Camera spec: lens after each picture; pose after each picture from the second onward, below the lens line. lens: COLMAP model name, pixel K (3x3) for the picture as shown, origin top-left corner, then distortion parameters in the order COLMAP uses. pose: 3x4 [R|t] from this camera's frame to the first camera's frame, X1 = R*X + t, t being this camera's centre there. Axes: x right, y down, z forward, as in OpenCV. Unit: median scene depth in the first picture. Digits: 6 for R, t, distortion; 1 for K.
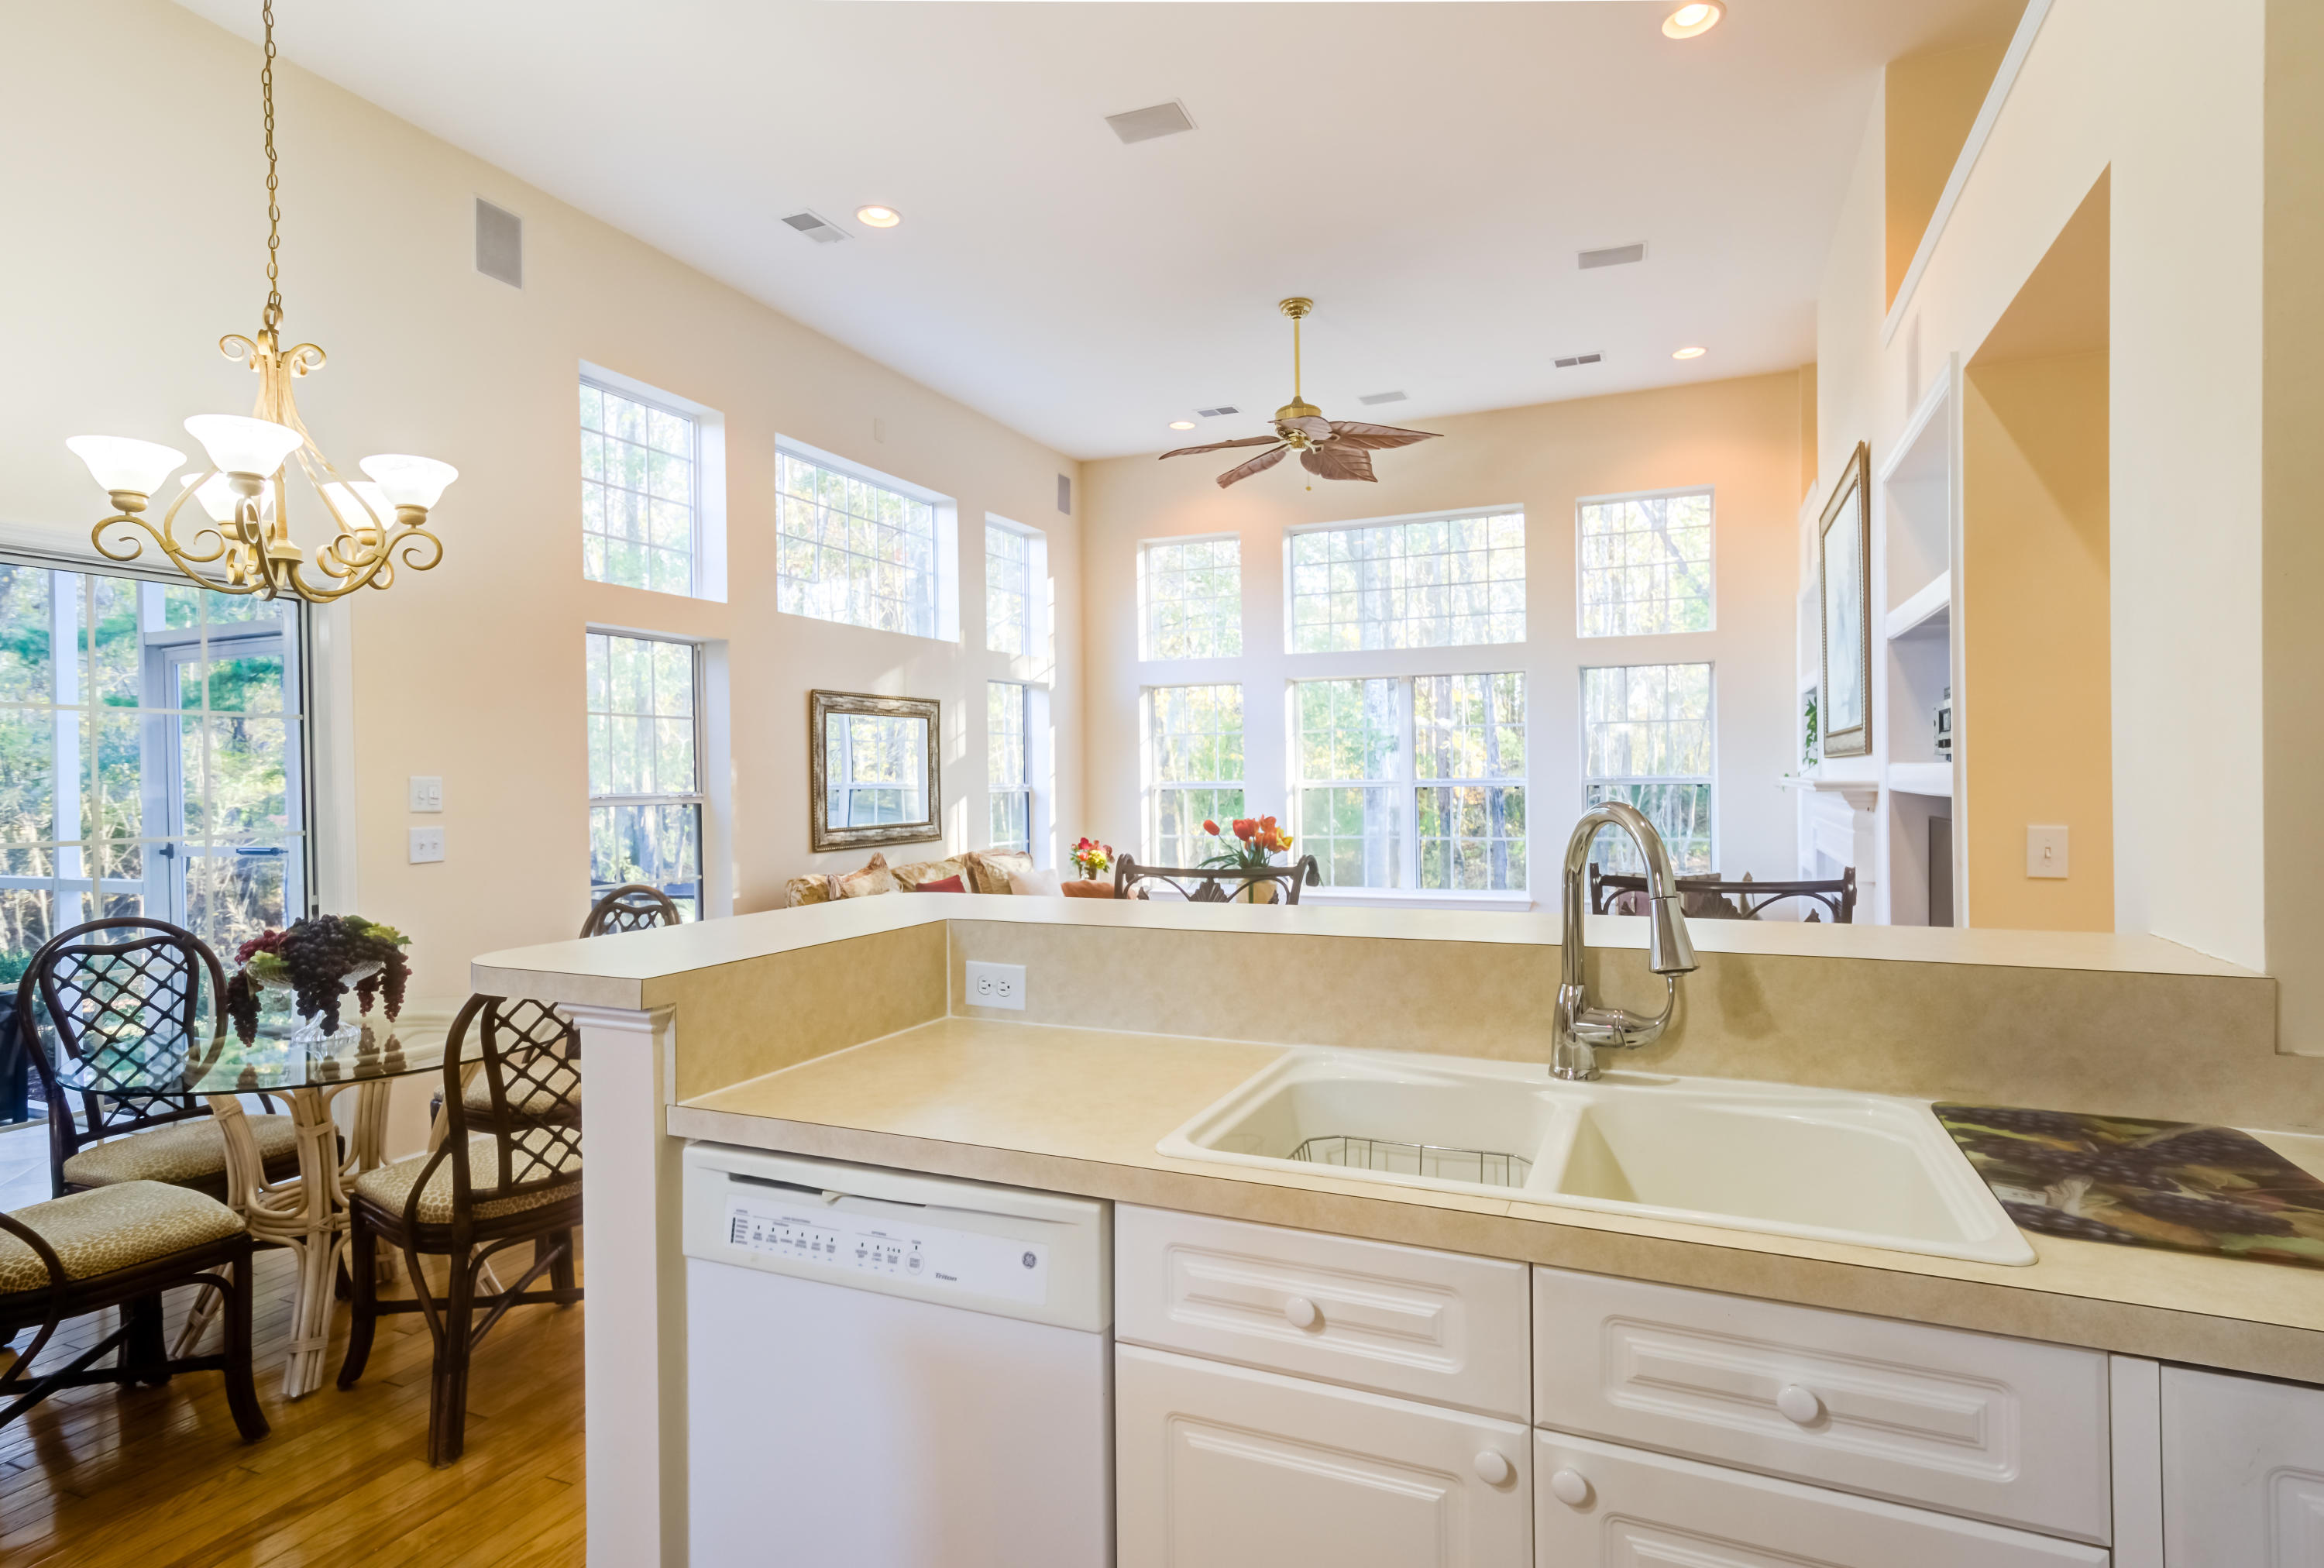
lens RADIAL K [[1184.6, 0, 1177.4], [0, 1184.6, 784.1], [0, 0, 1]] dist [0.000787, 0.010552]
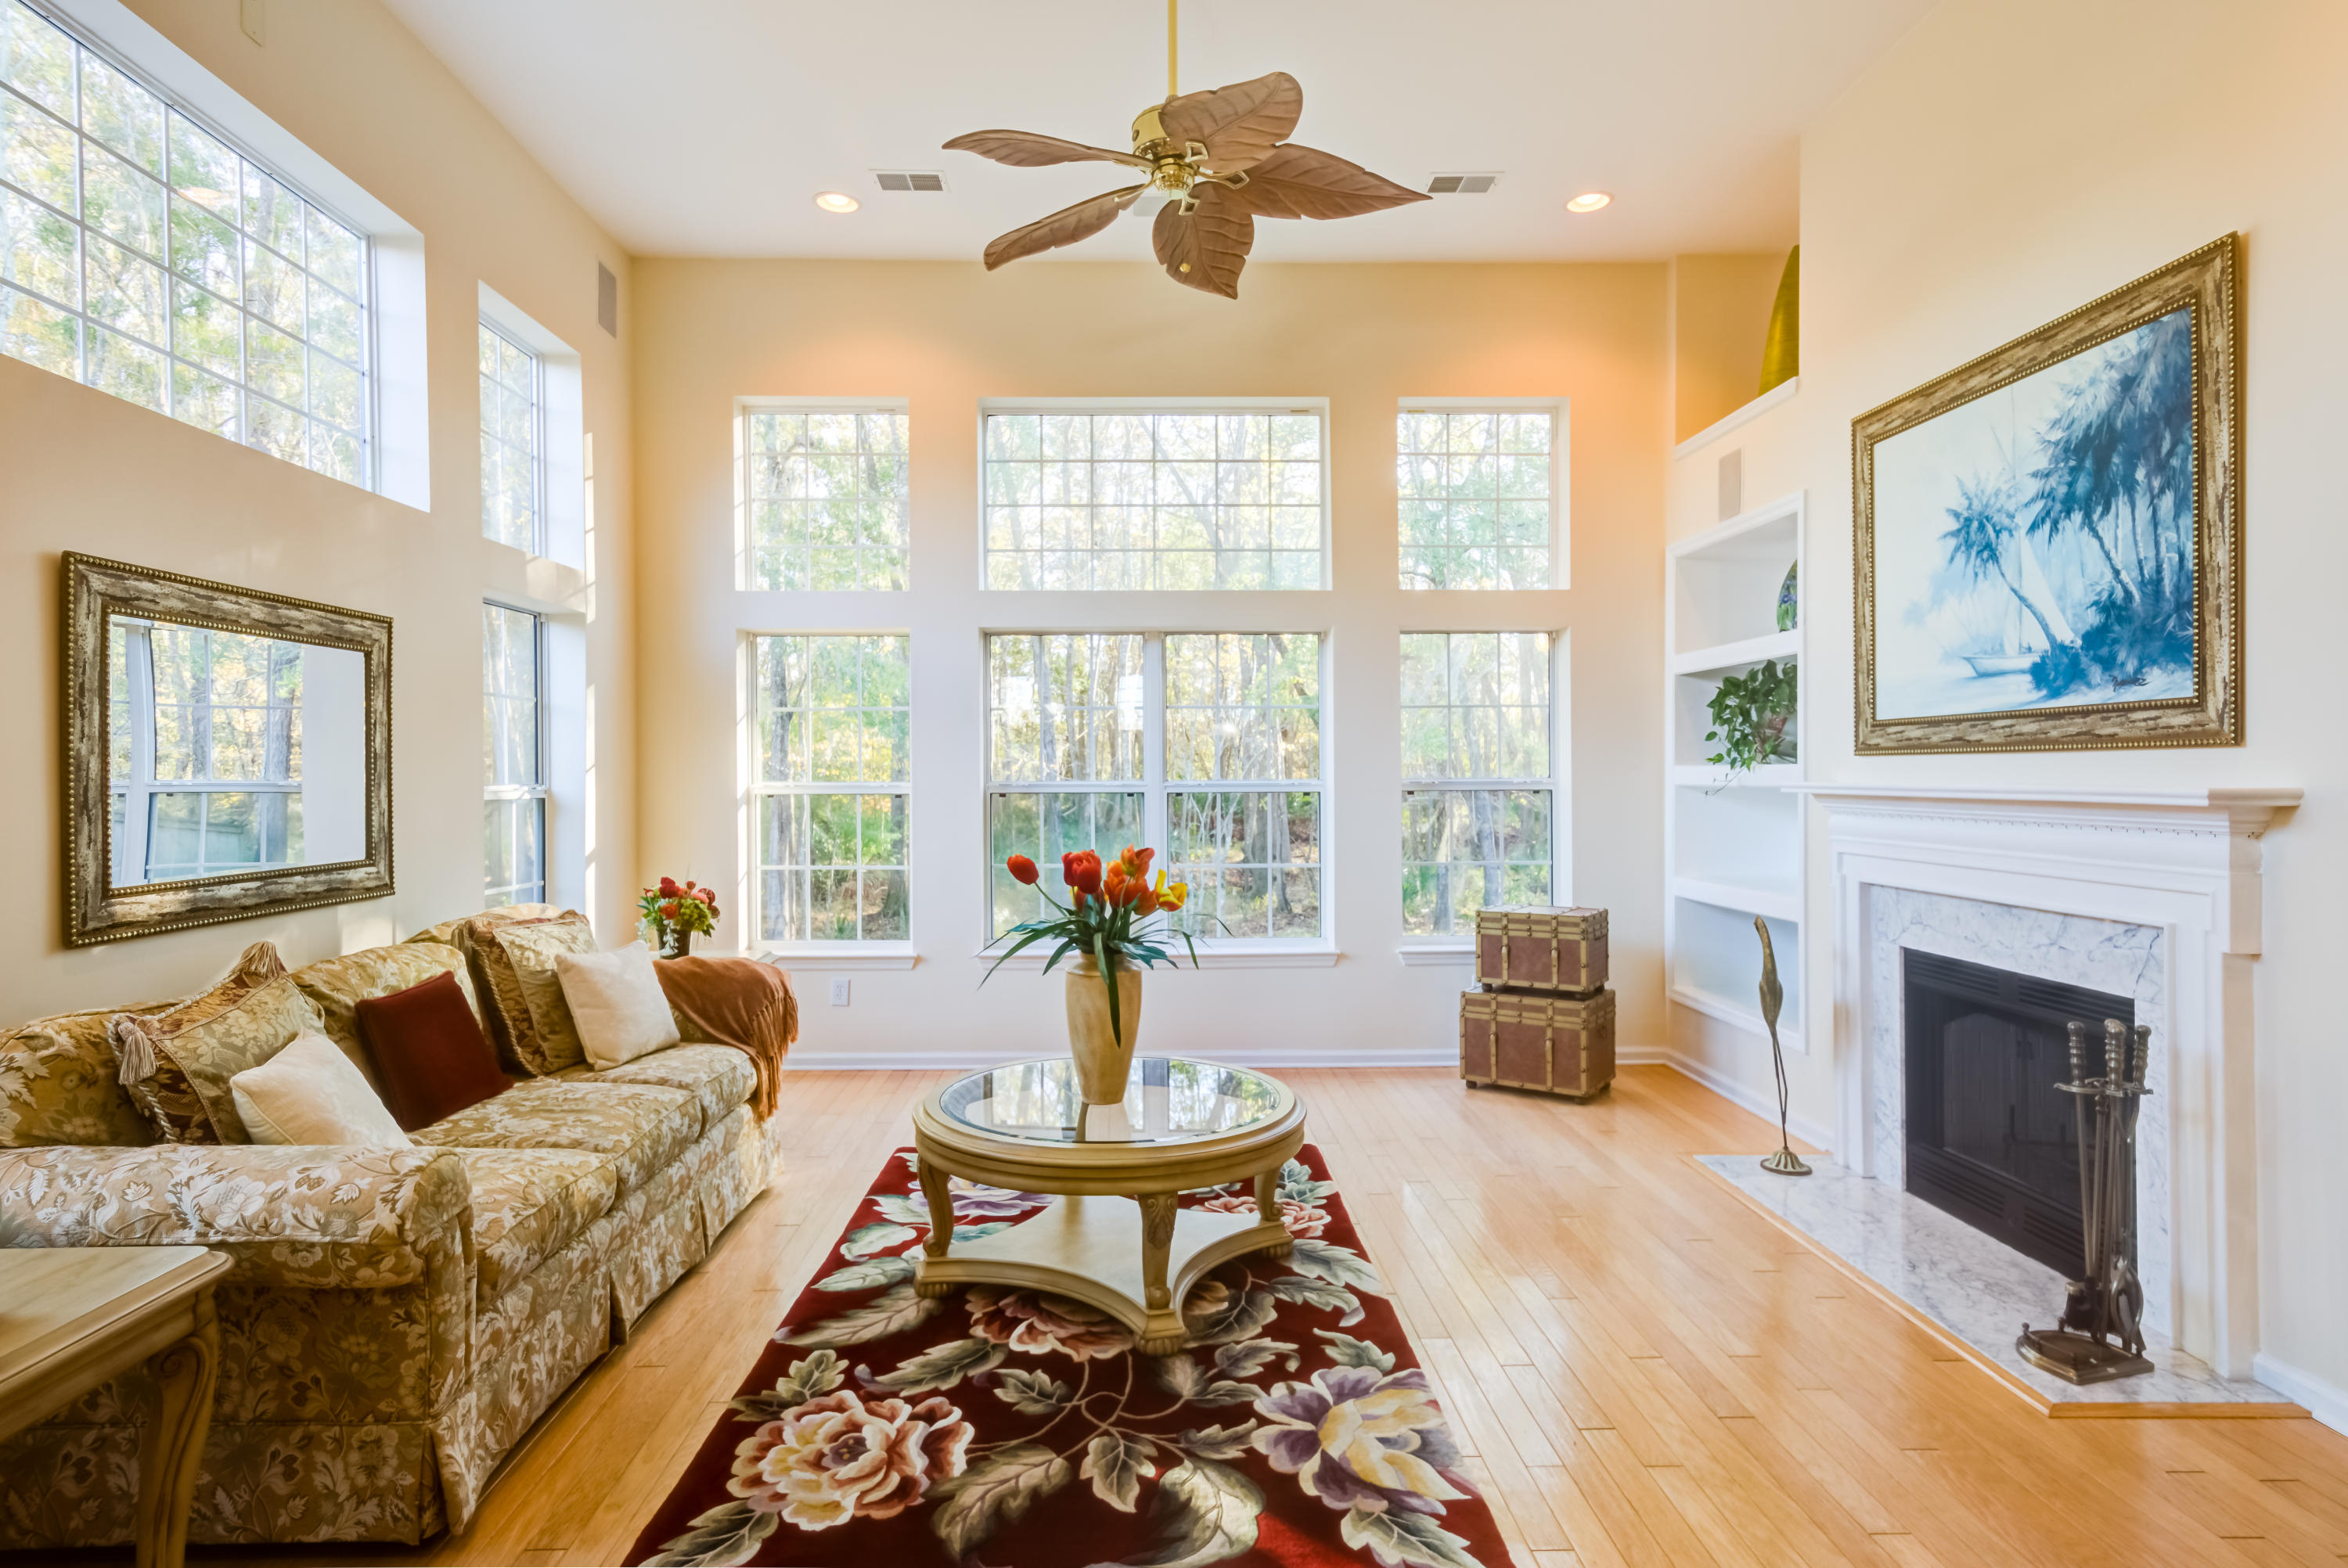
lens RADIAL K [[1217.6, 0, 1130.9], [0, 1217.6, 781.9], [0, 0, 1]] dist [0.016865, 0.000444]
pose [[0.915451, 0.006993, 0.402369, -0.150245], [-0.006196, 0.999975, -0.003283, -0.001237], [-0.402382, 0.000512, 0.915472, 0.487615]]
